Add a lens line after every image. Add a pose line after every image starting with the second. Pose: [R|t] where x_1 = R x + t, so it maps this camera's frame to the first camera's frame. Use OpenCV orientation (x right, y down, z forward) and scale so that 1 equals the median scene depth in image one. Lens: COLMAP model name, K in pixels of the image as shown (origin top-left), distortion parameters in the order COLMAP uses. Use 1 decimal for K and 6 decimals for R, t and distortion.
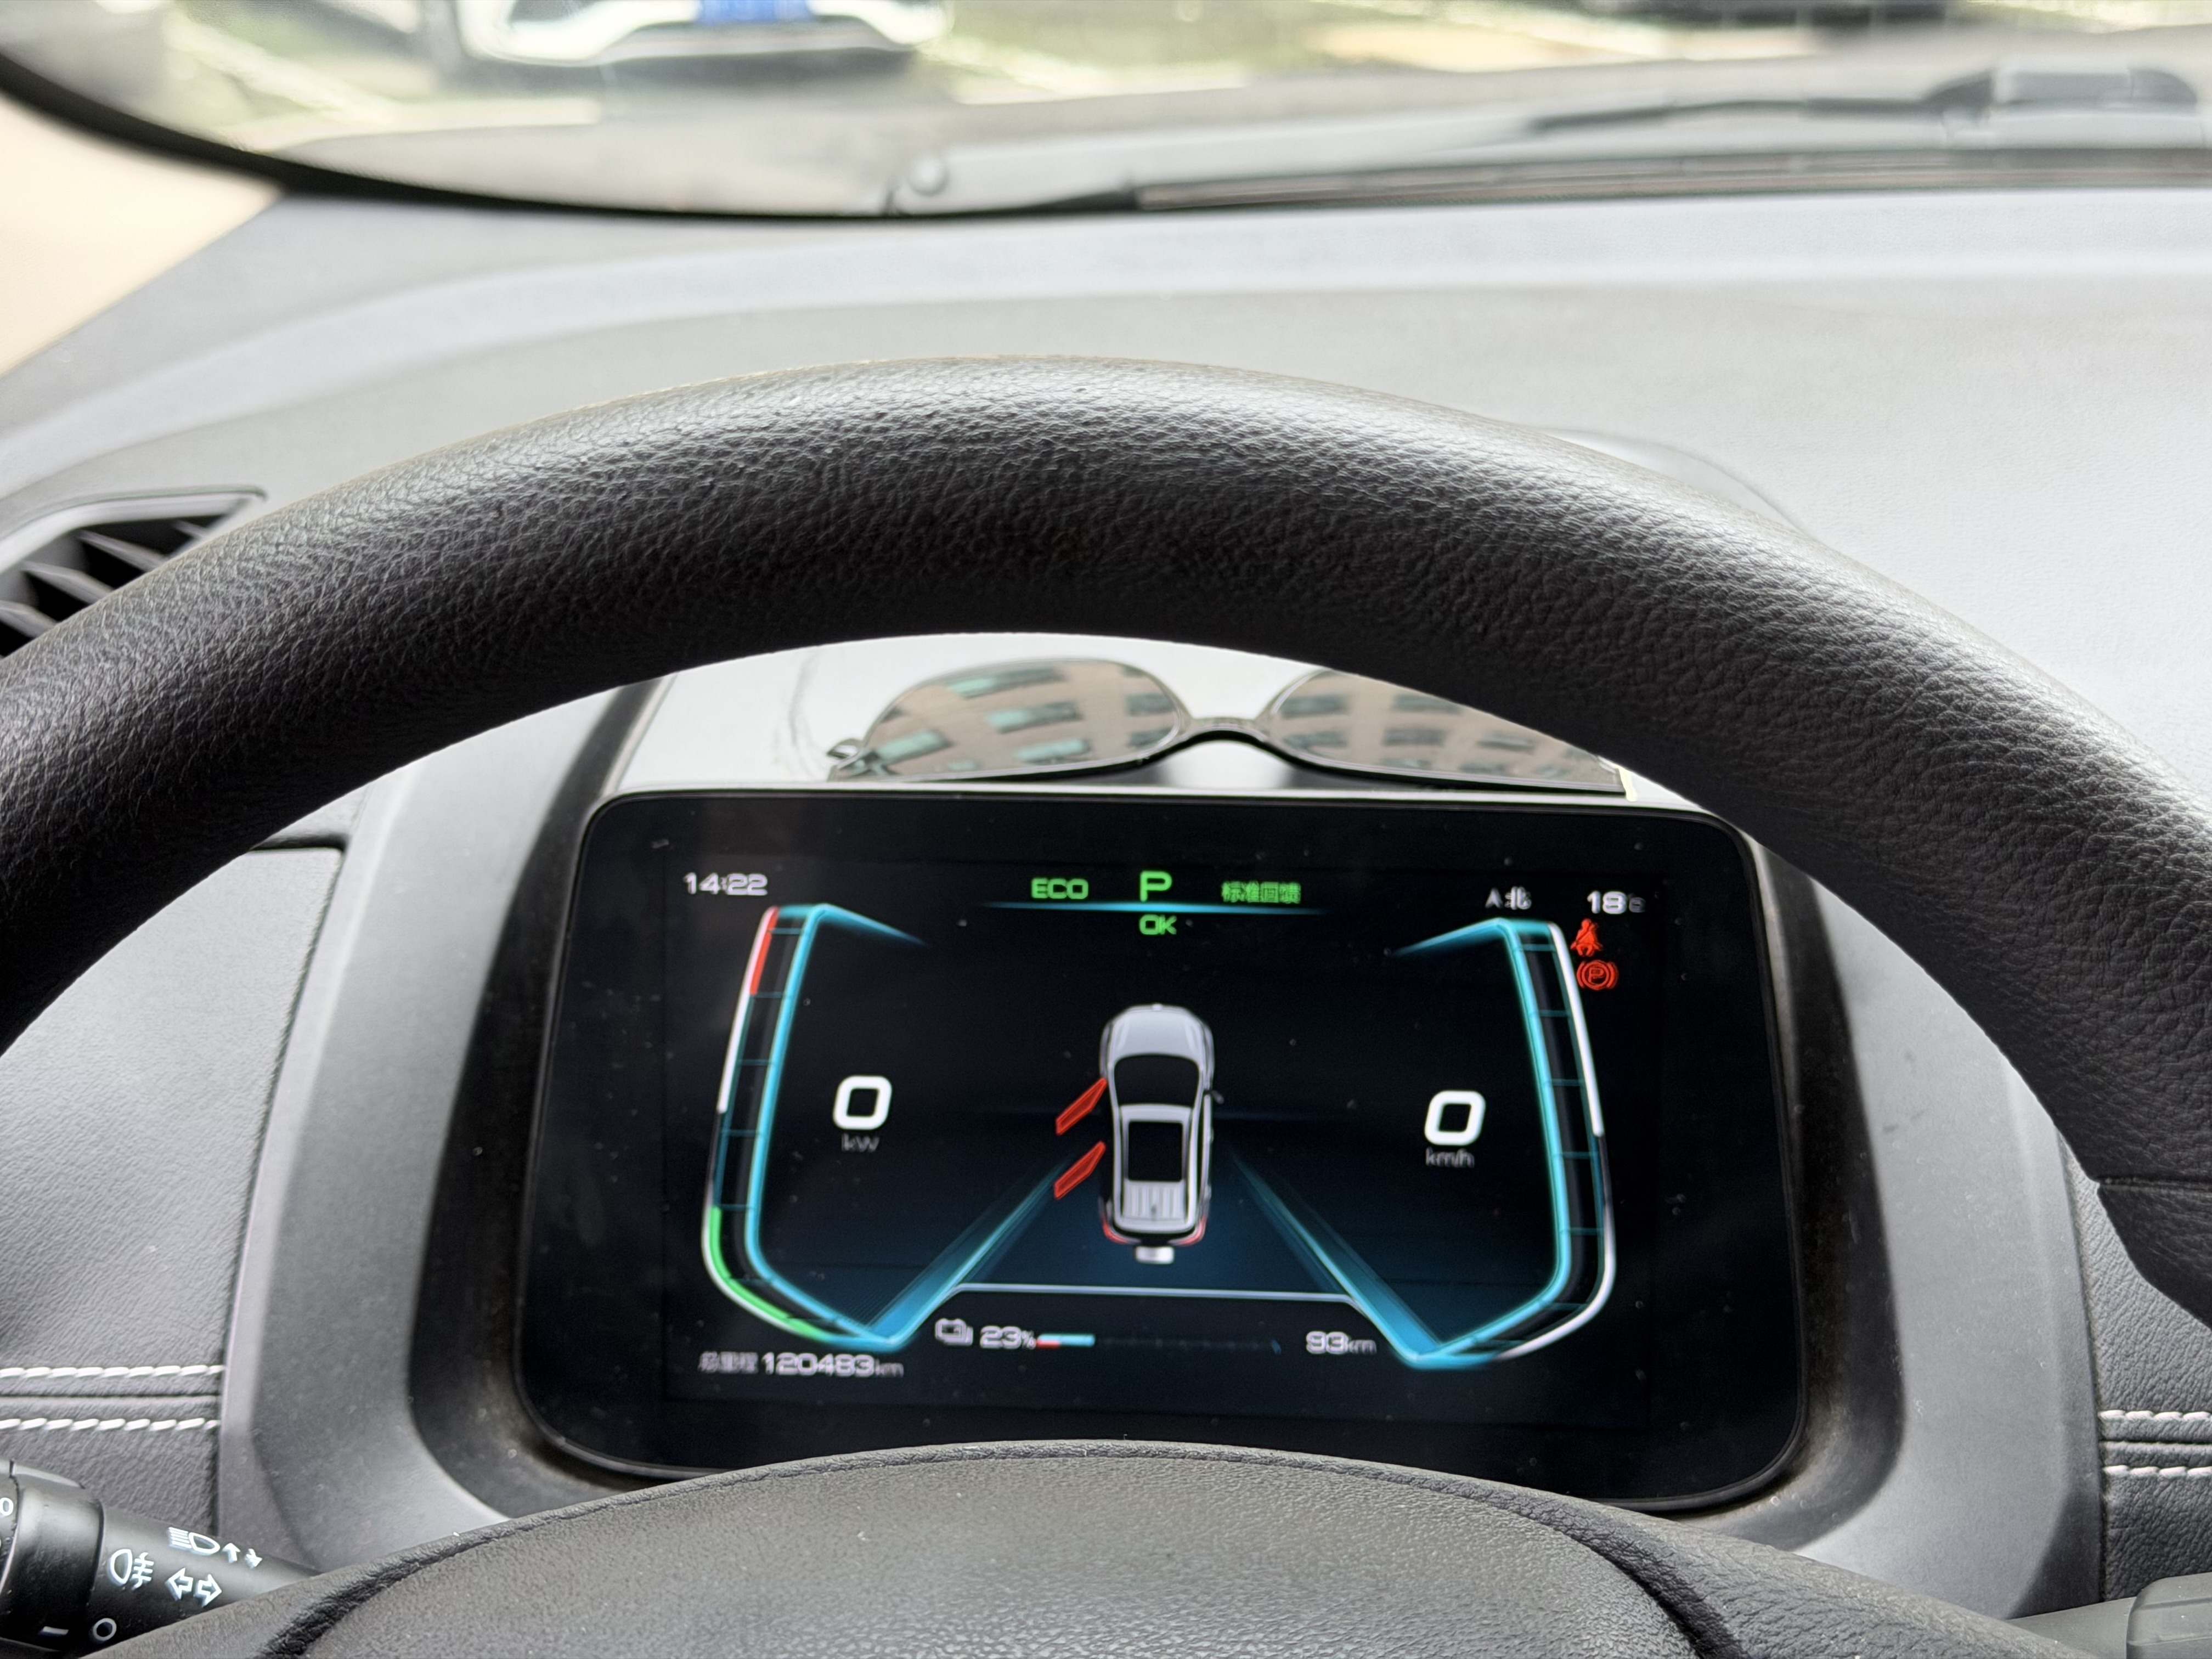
lens RADIAL K [[3162.8, 0, 1104.3], [0, 3162.8, 789.9], [0, 0, 1]] dist [0.076962, 0.014854]
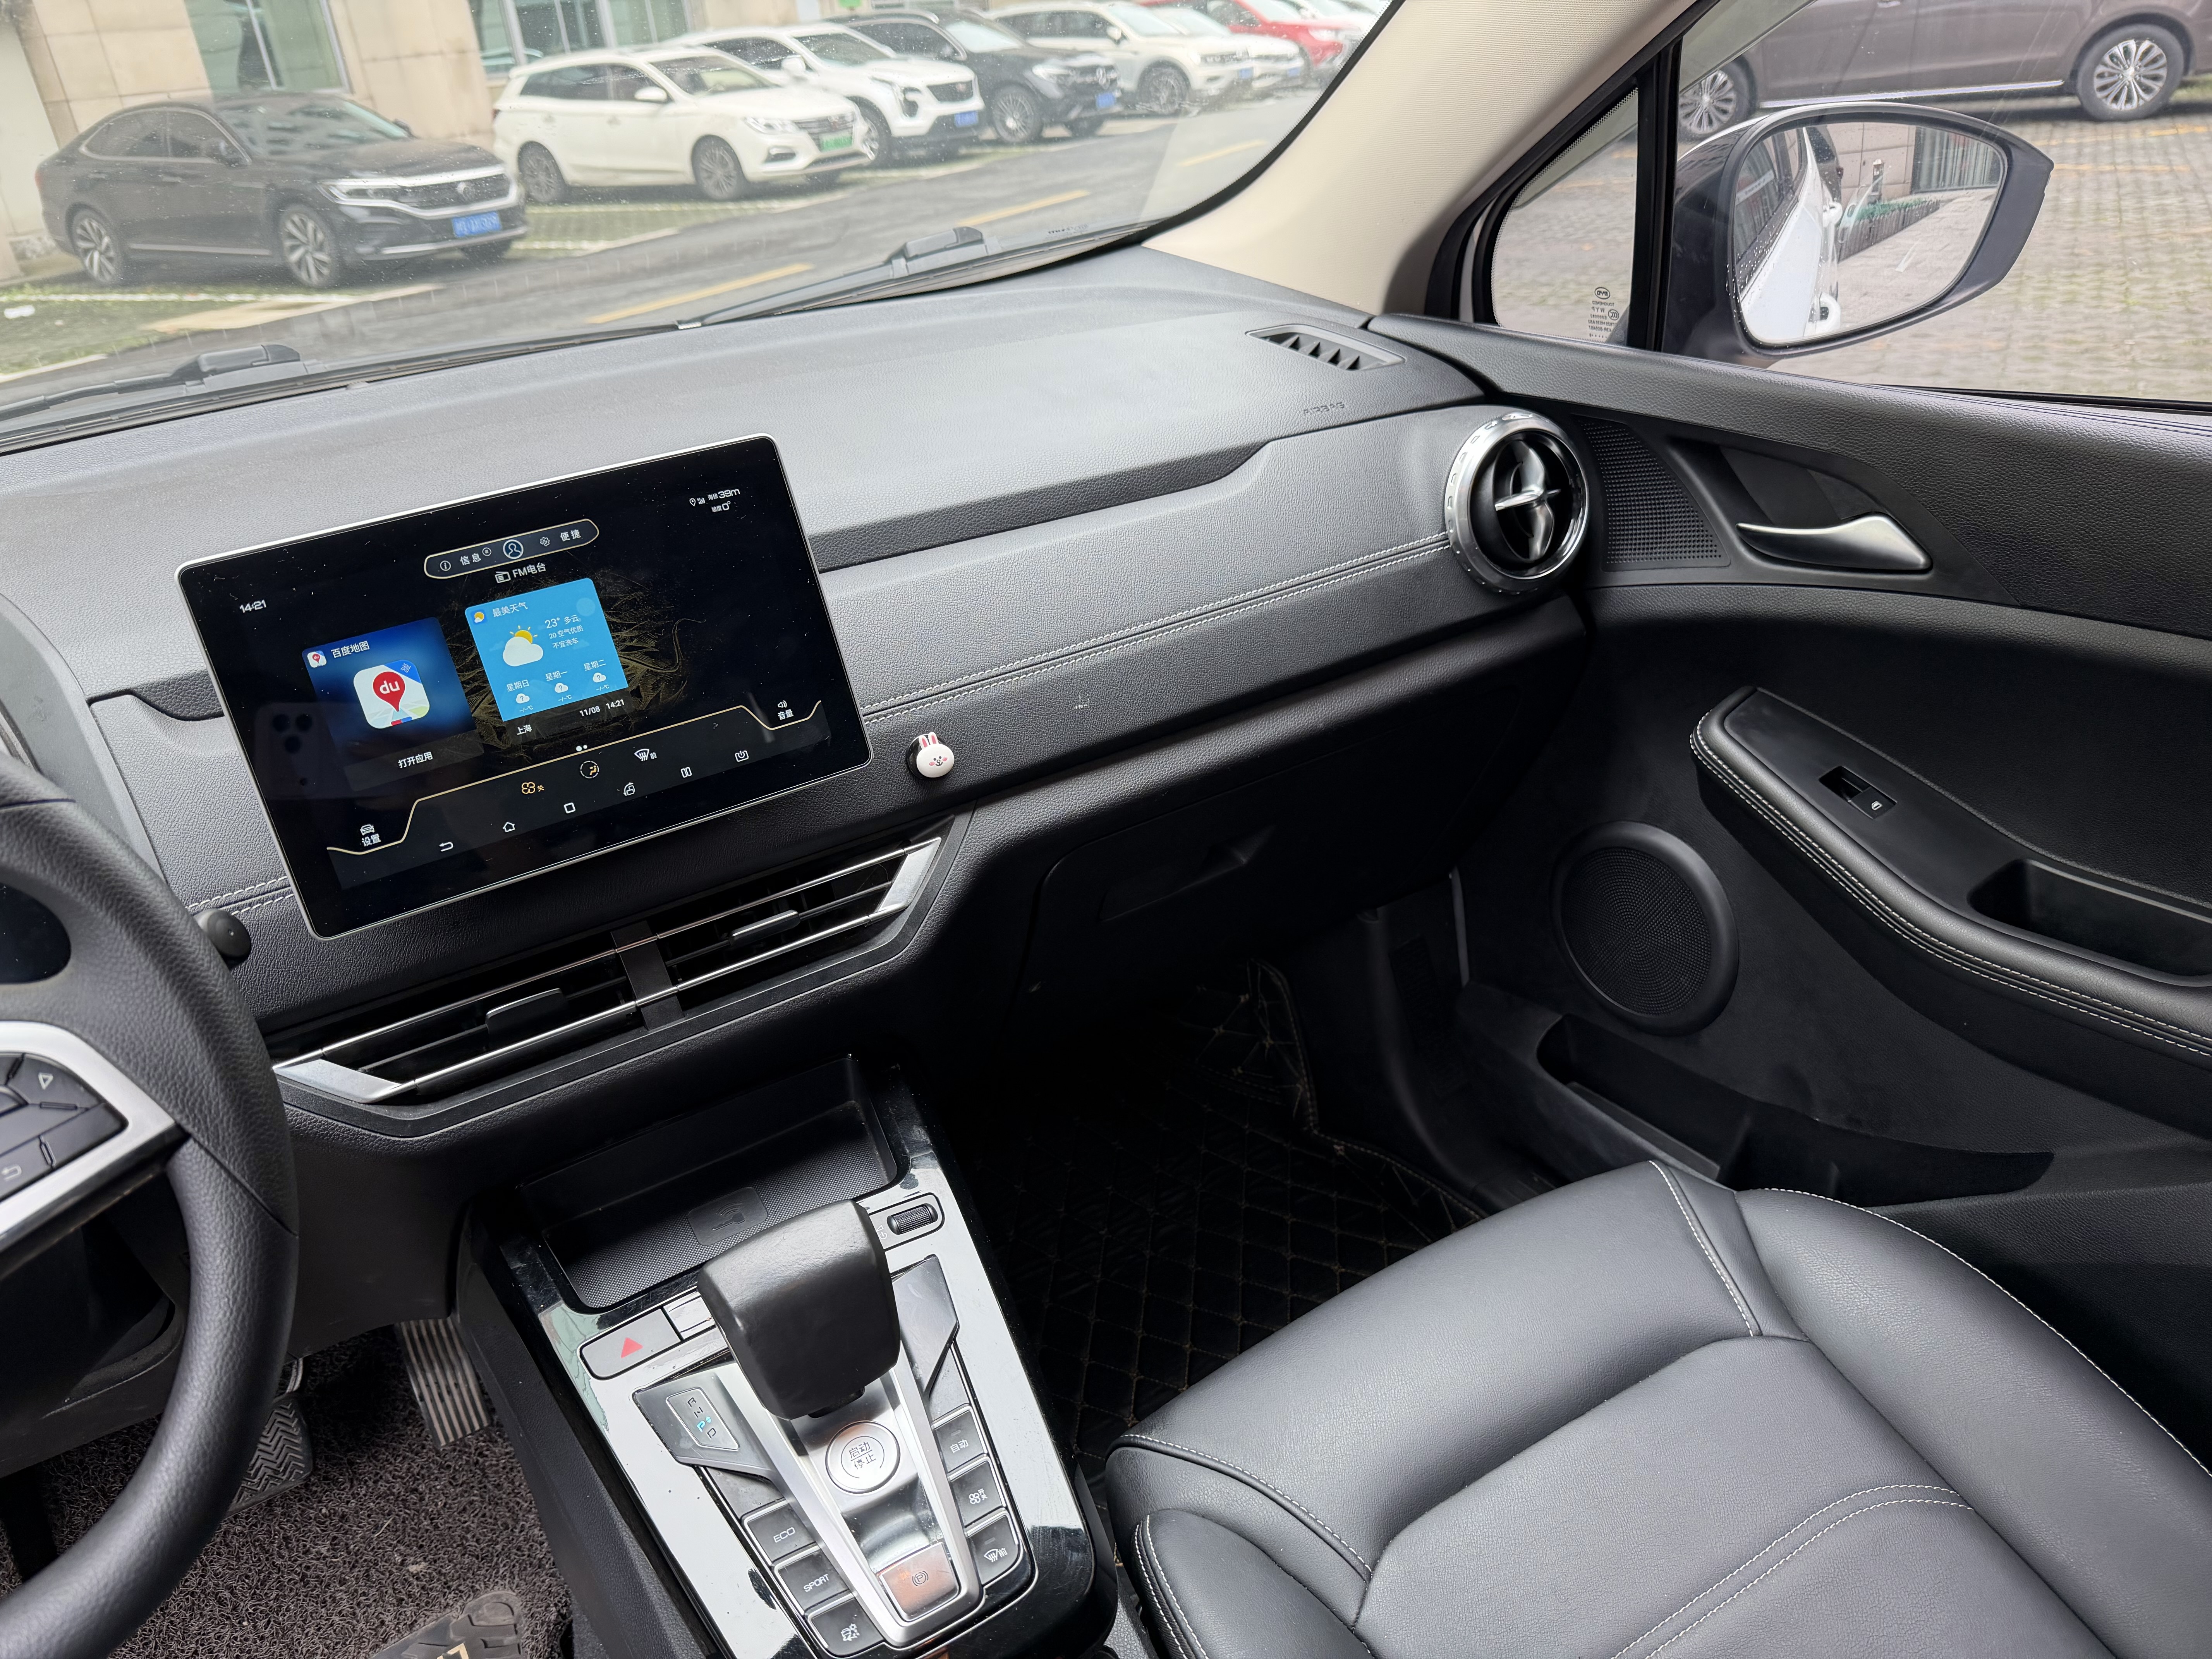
lens RADIAL K [[1562.5, 0, 1130.3], [0, 1562.5, 850.3], [0, 0, 1]] dist [0.042122, -0.085034]
pose [[0.820777, -0.326546, 0.468714, 0.337622], [0.262749, 0.944368, 0.197820, 0.090191], [-0.507235, -0.039212, 0.860915, -0.483323]]
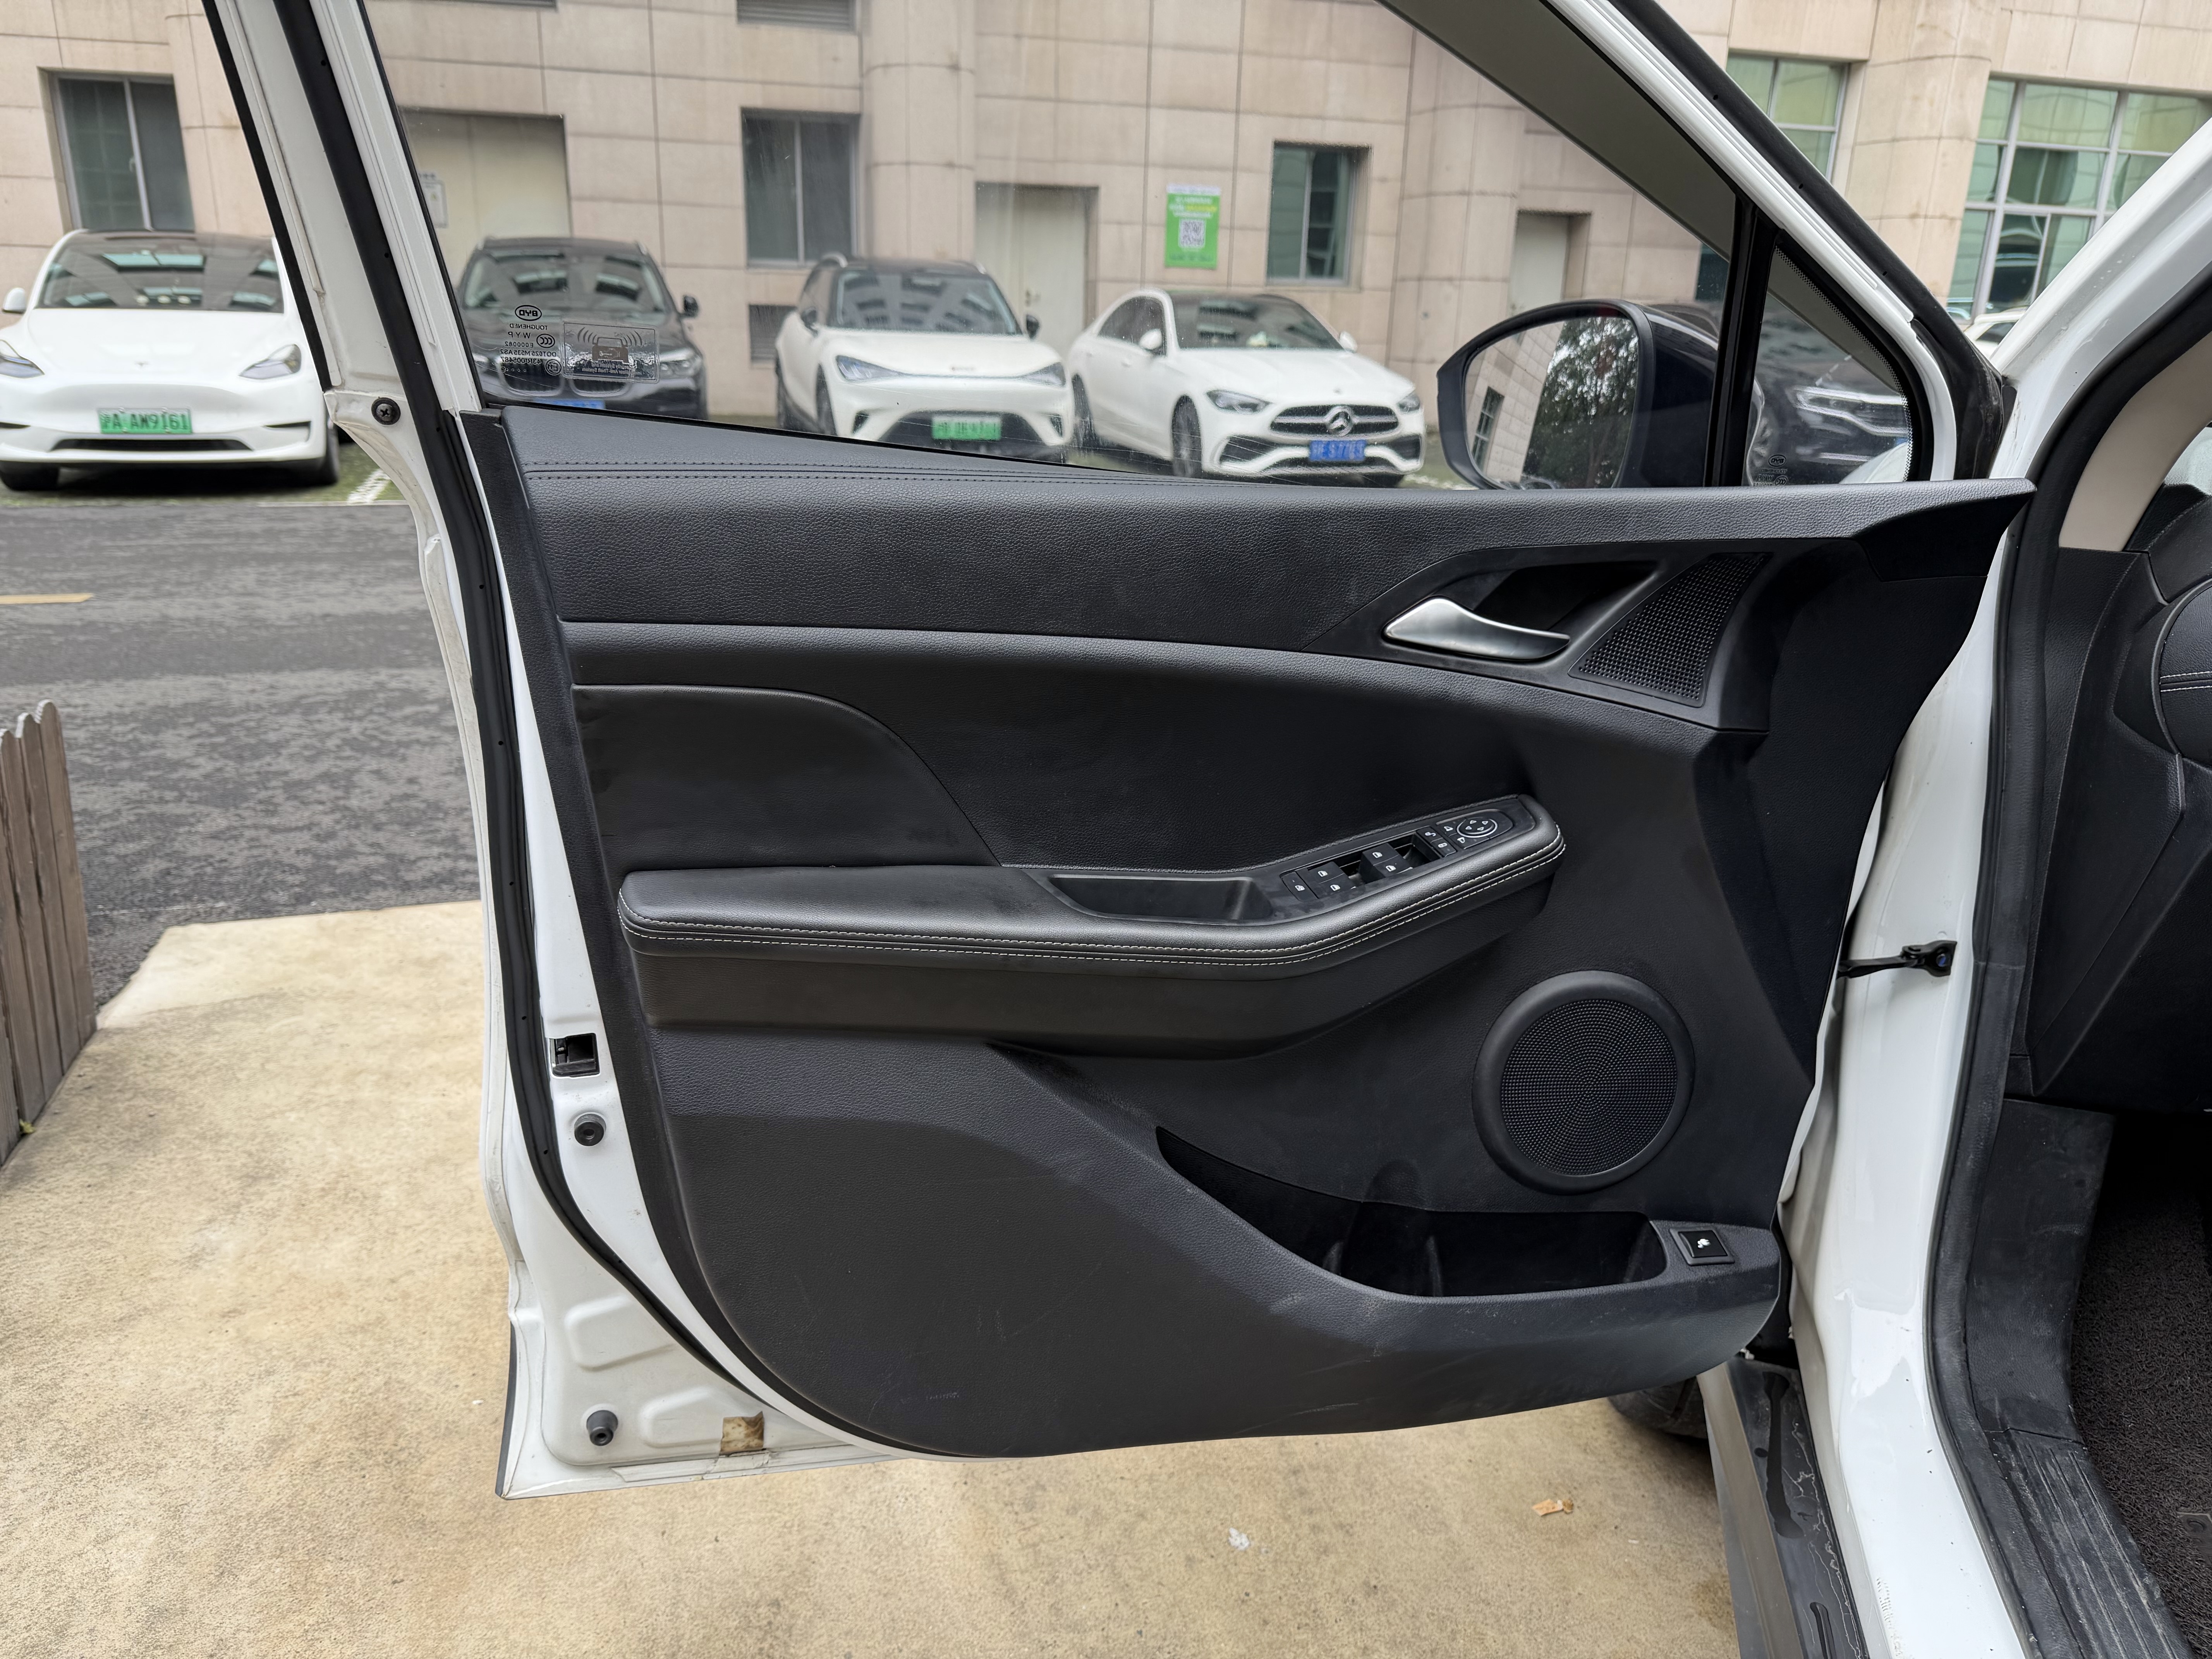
lens RADIAL K [[1570.4, 0, 1101.0], [0, 1570.4, 820.4], [0, 0, 1]] dist [0.037173, -0.045865]
pose [[0.982548, 0.079148, -0.168329, -1.429332], [-0.082490, 0.996508, -0.012944, 0.422558], [0.166717, 0.026604, 0.985646, -0.987241]]
